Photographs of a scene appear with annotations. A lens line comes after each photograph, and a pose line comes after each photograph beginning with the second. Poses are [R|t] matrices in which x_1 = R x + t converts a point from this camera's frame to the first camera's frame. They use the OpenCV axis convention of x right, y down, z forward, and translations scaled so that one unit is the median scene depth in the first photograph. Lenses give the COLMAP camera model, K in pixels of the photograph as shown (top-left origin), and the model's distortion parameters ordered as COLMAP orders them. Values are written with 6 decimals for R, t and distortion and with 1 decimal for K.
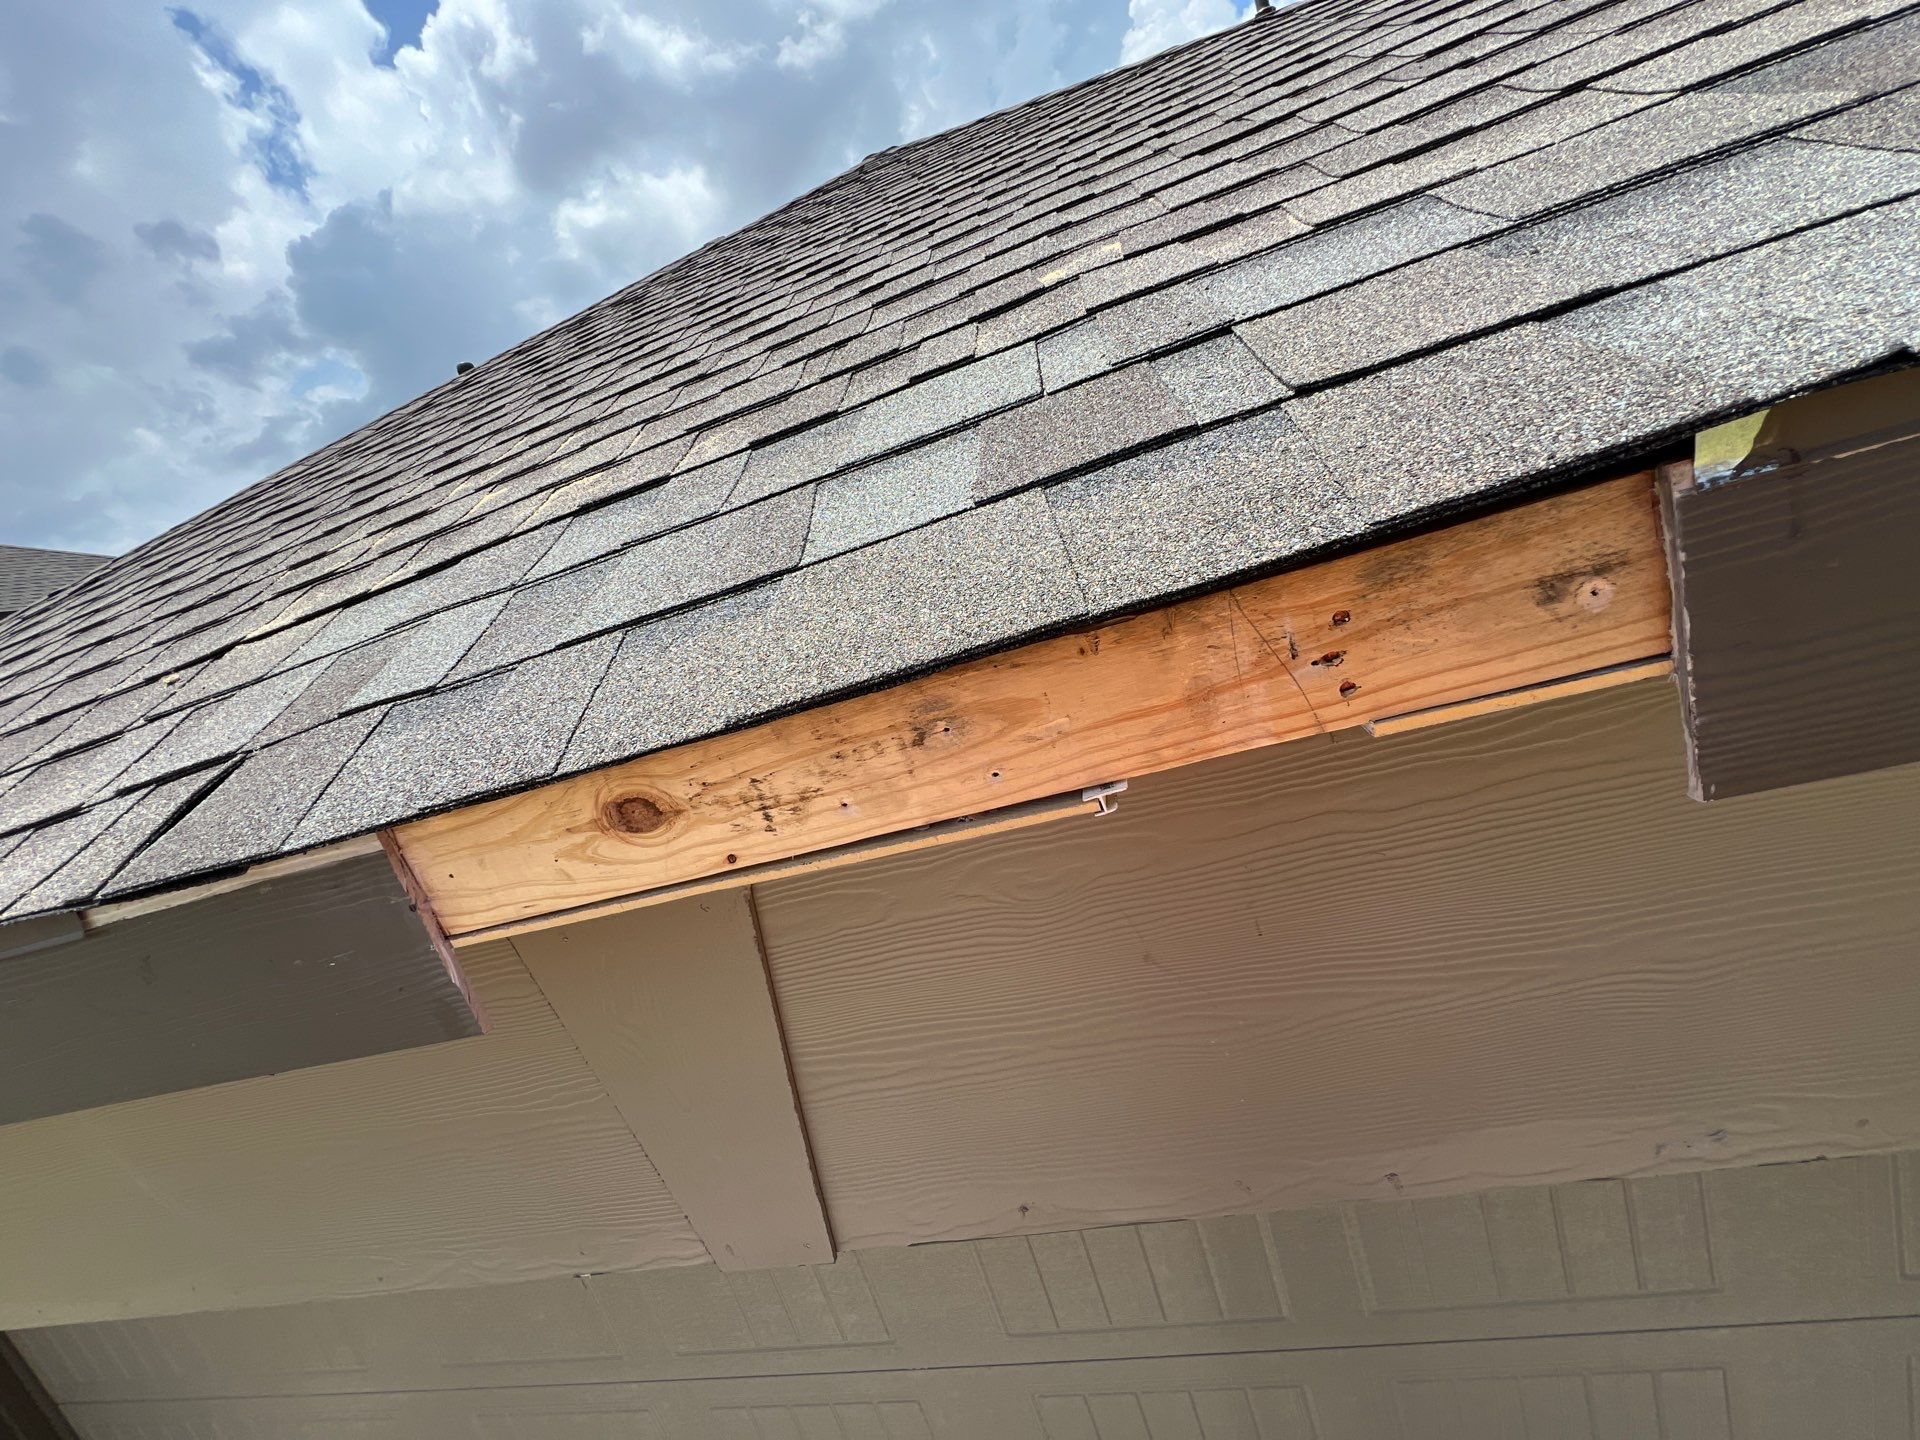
lens RADIAL K [[770.0, 0, 958.8], [0, 770.0, 717.7], [0, 0, 1]] dist [-0.004134, 0.000640]
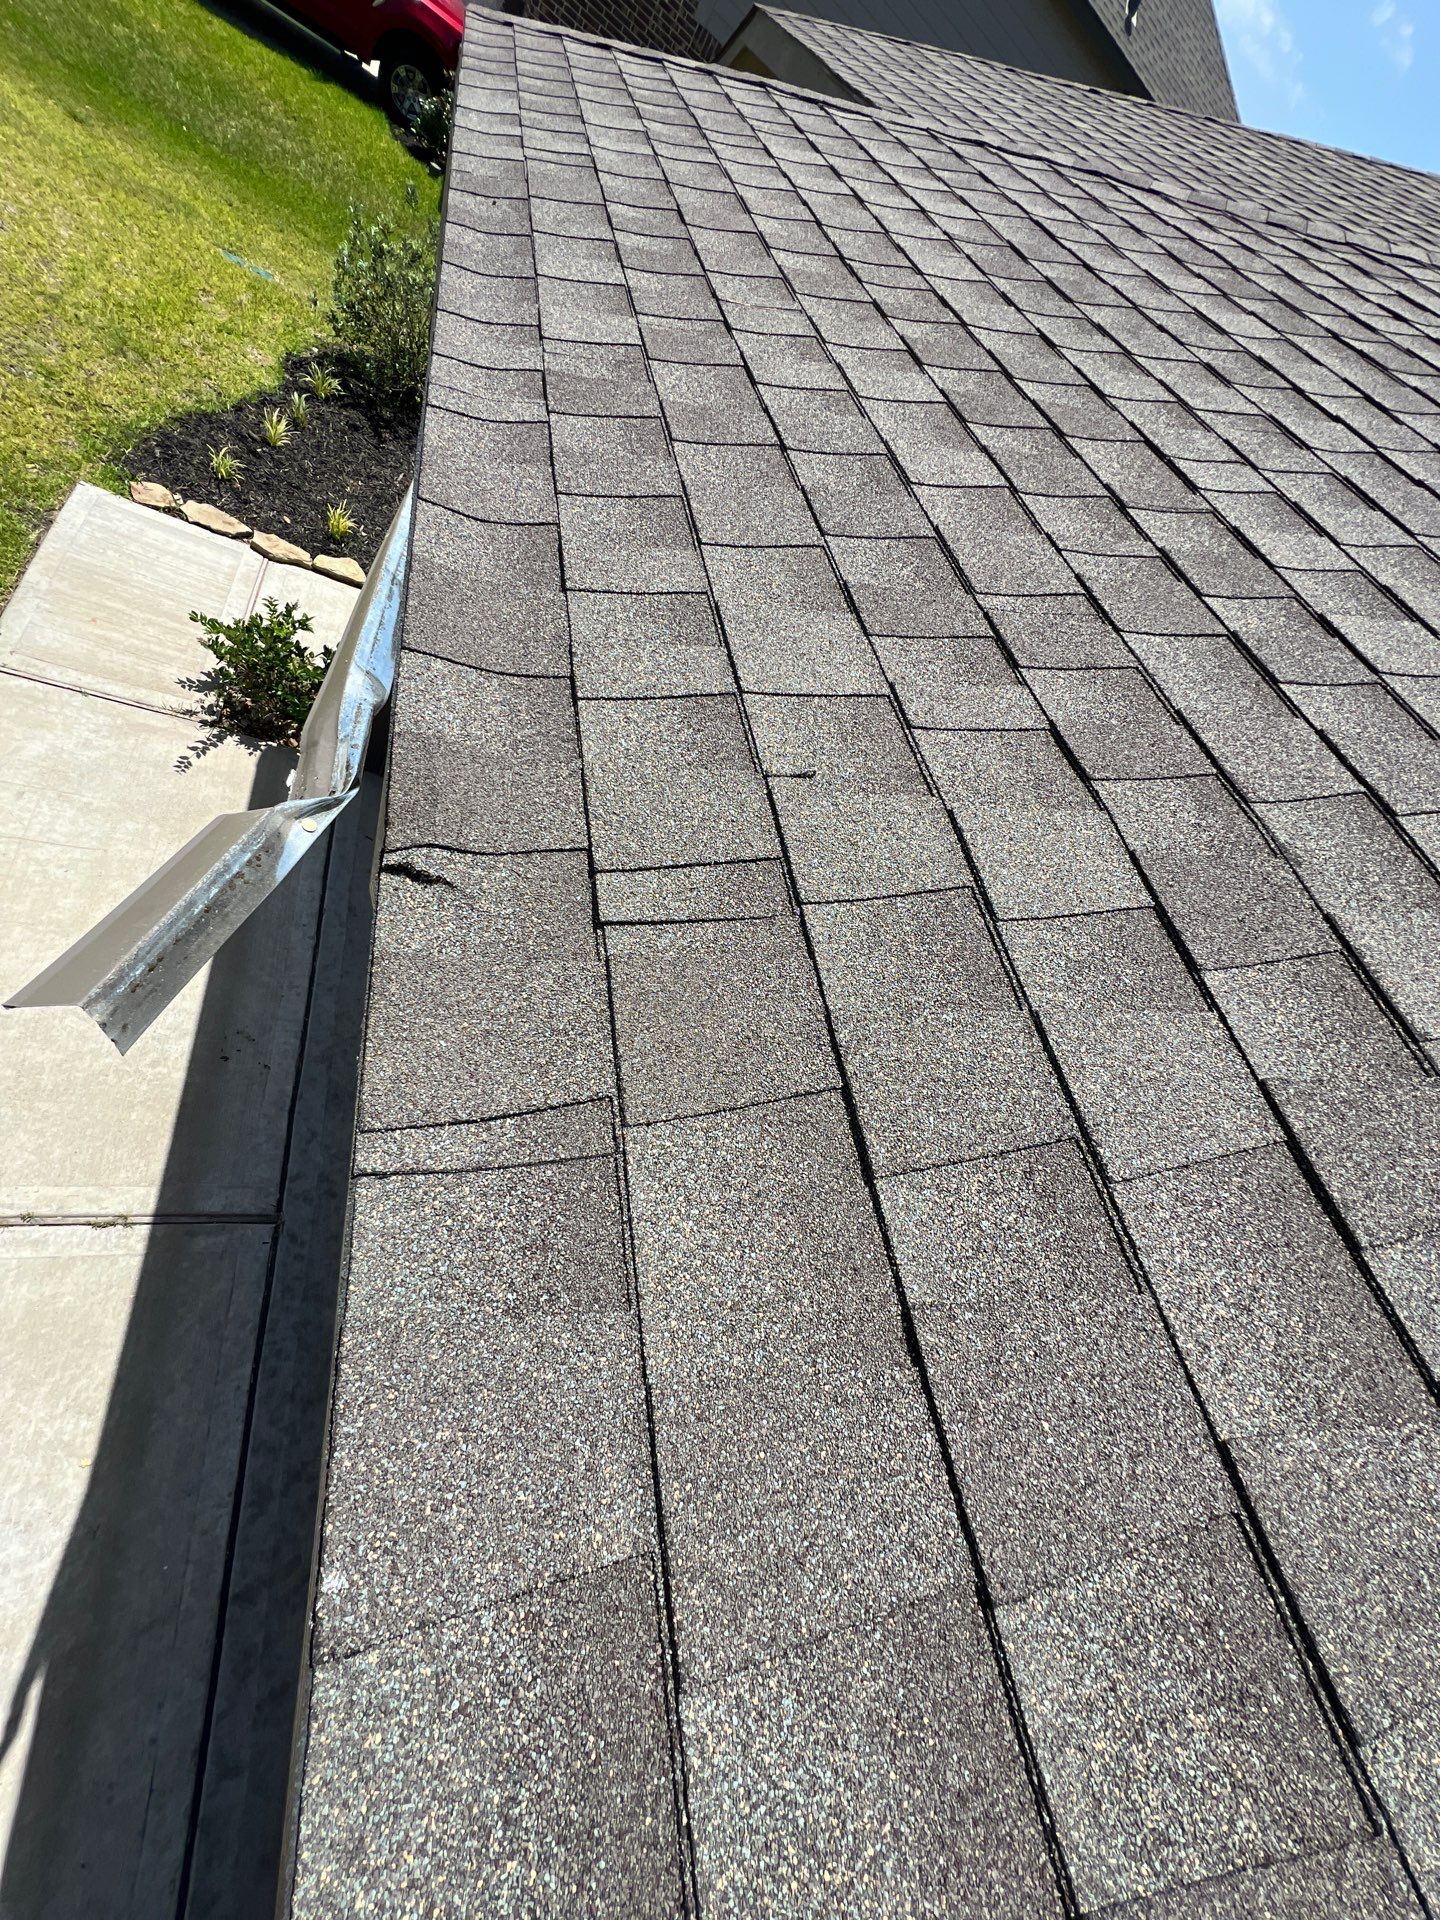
lens RADIAL K [[769.5, 0, 726.2], [0, 769.5, 957.8], [0, 0, 1]] dist [-0.004868, 0.001119]
pose [[0.135054, 0.967199, -0.215144, 0.547442], [-0.765227, 0.239749, 0.597451, -0.900234], [0.629434, 0.083946, 0.772506, 0.117252]]
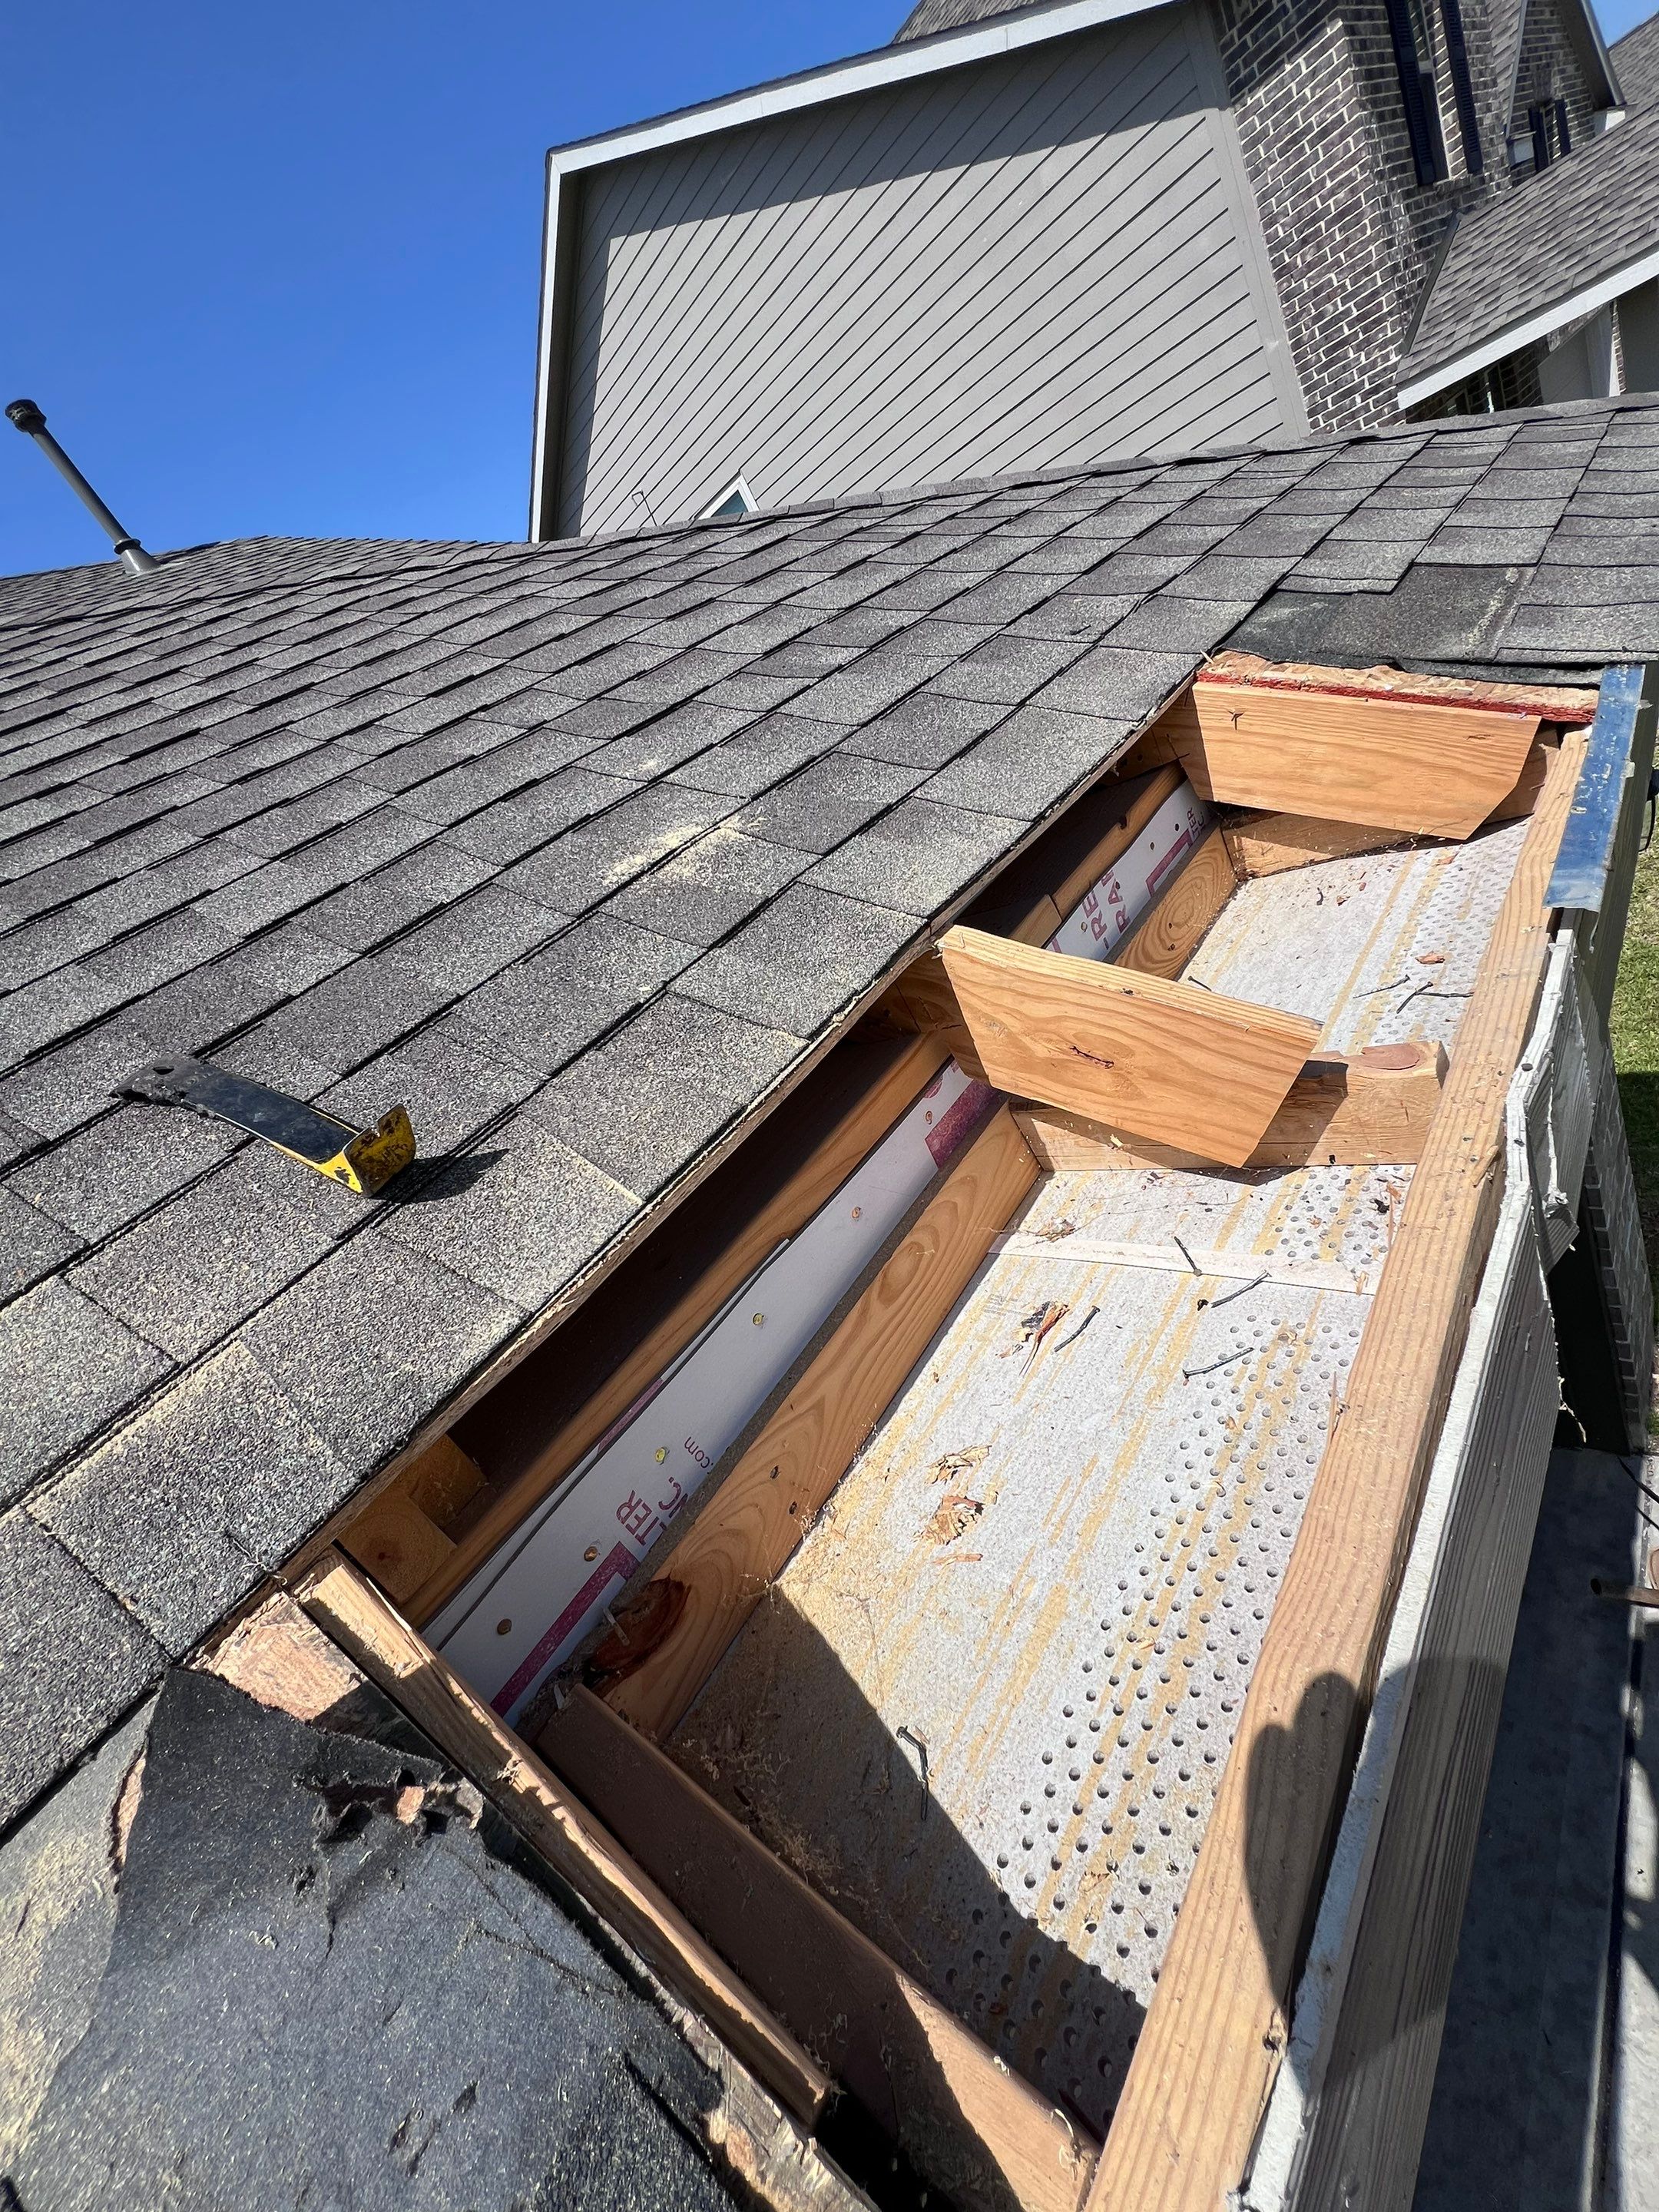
lens RADIAL K [[882.6, 0, 835.7], [0, 882.6, 1102.0], [0, 0, 1]] dist [-0.001308, -0.000275]
pose [[0.563152, -0.332243, 0.756620, -0.840002], [0.473659, 0.880056, 0.033901, -0.446384], [-0.677131, 0.339289, 0.652975, 0.487172]]
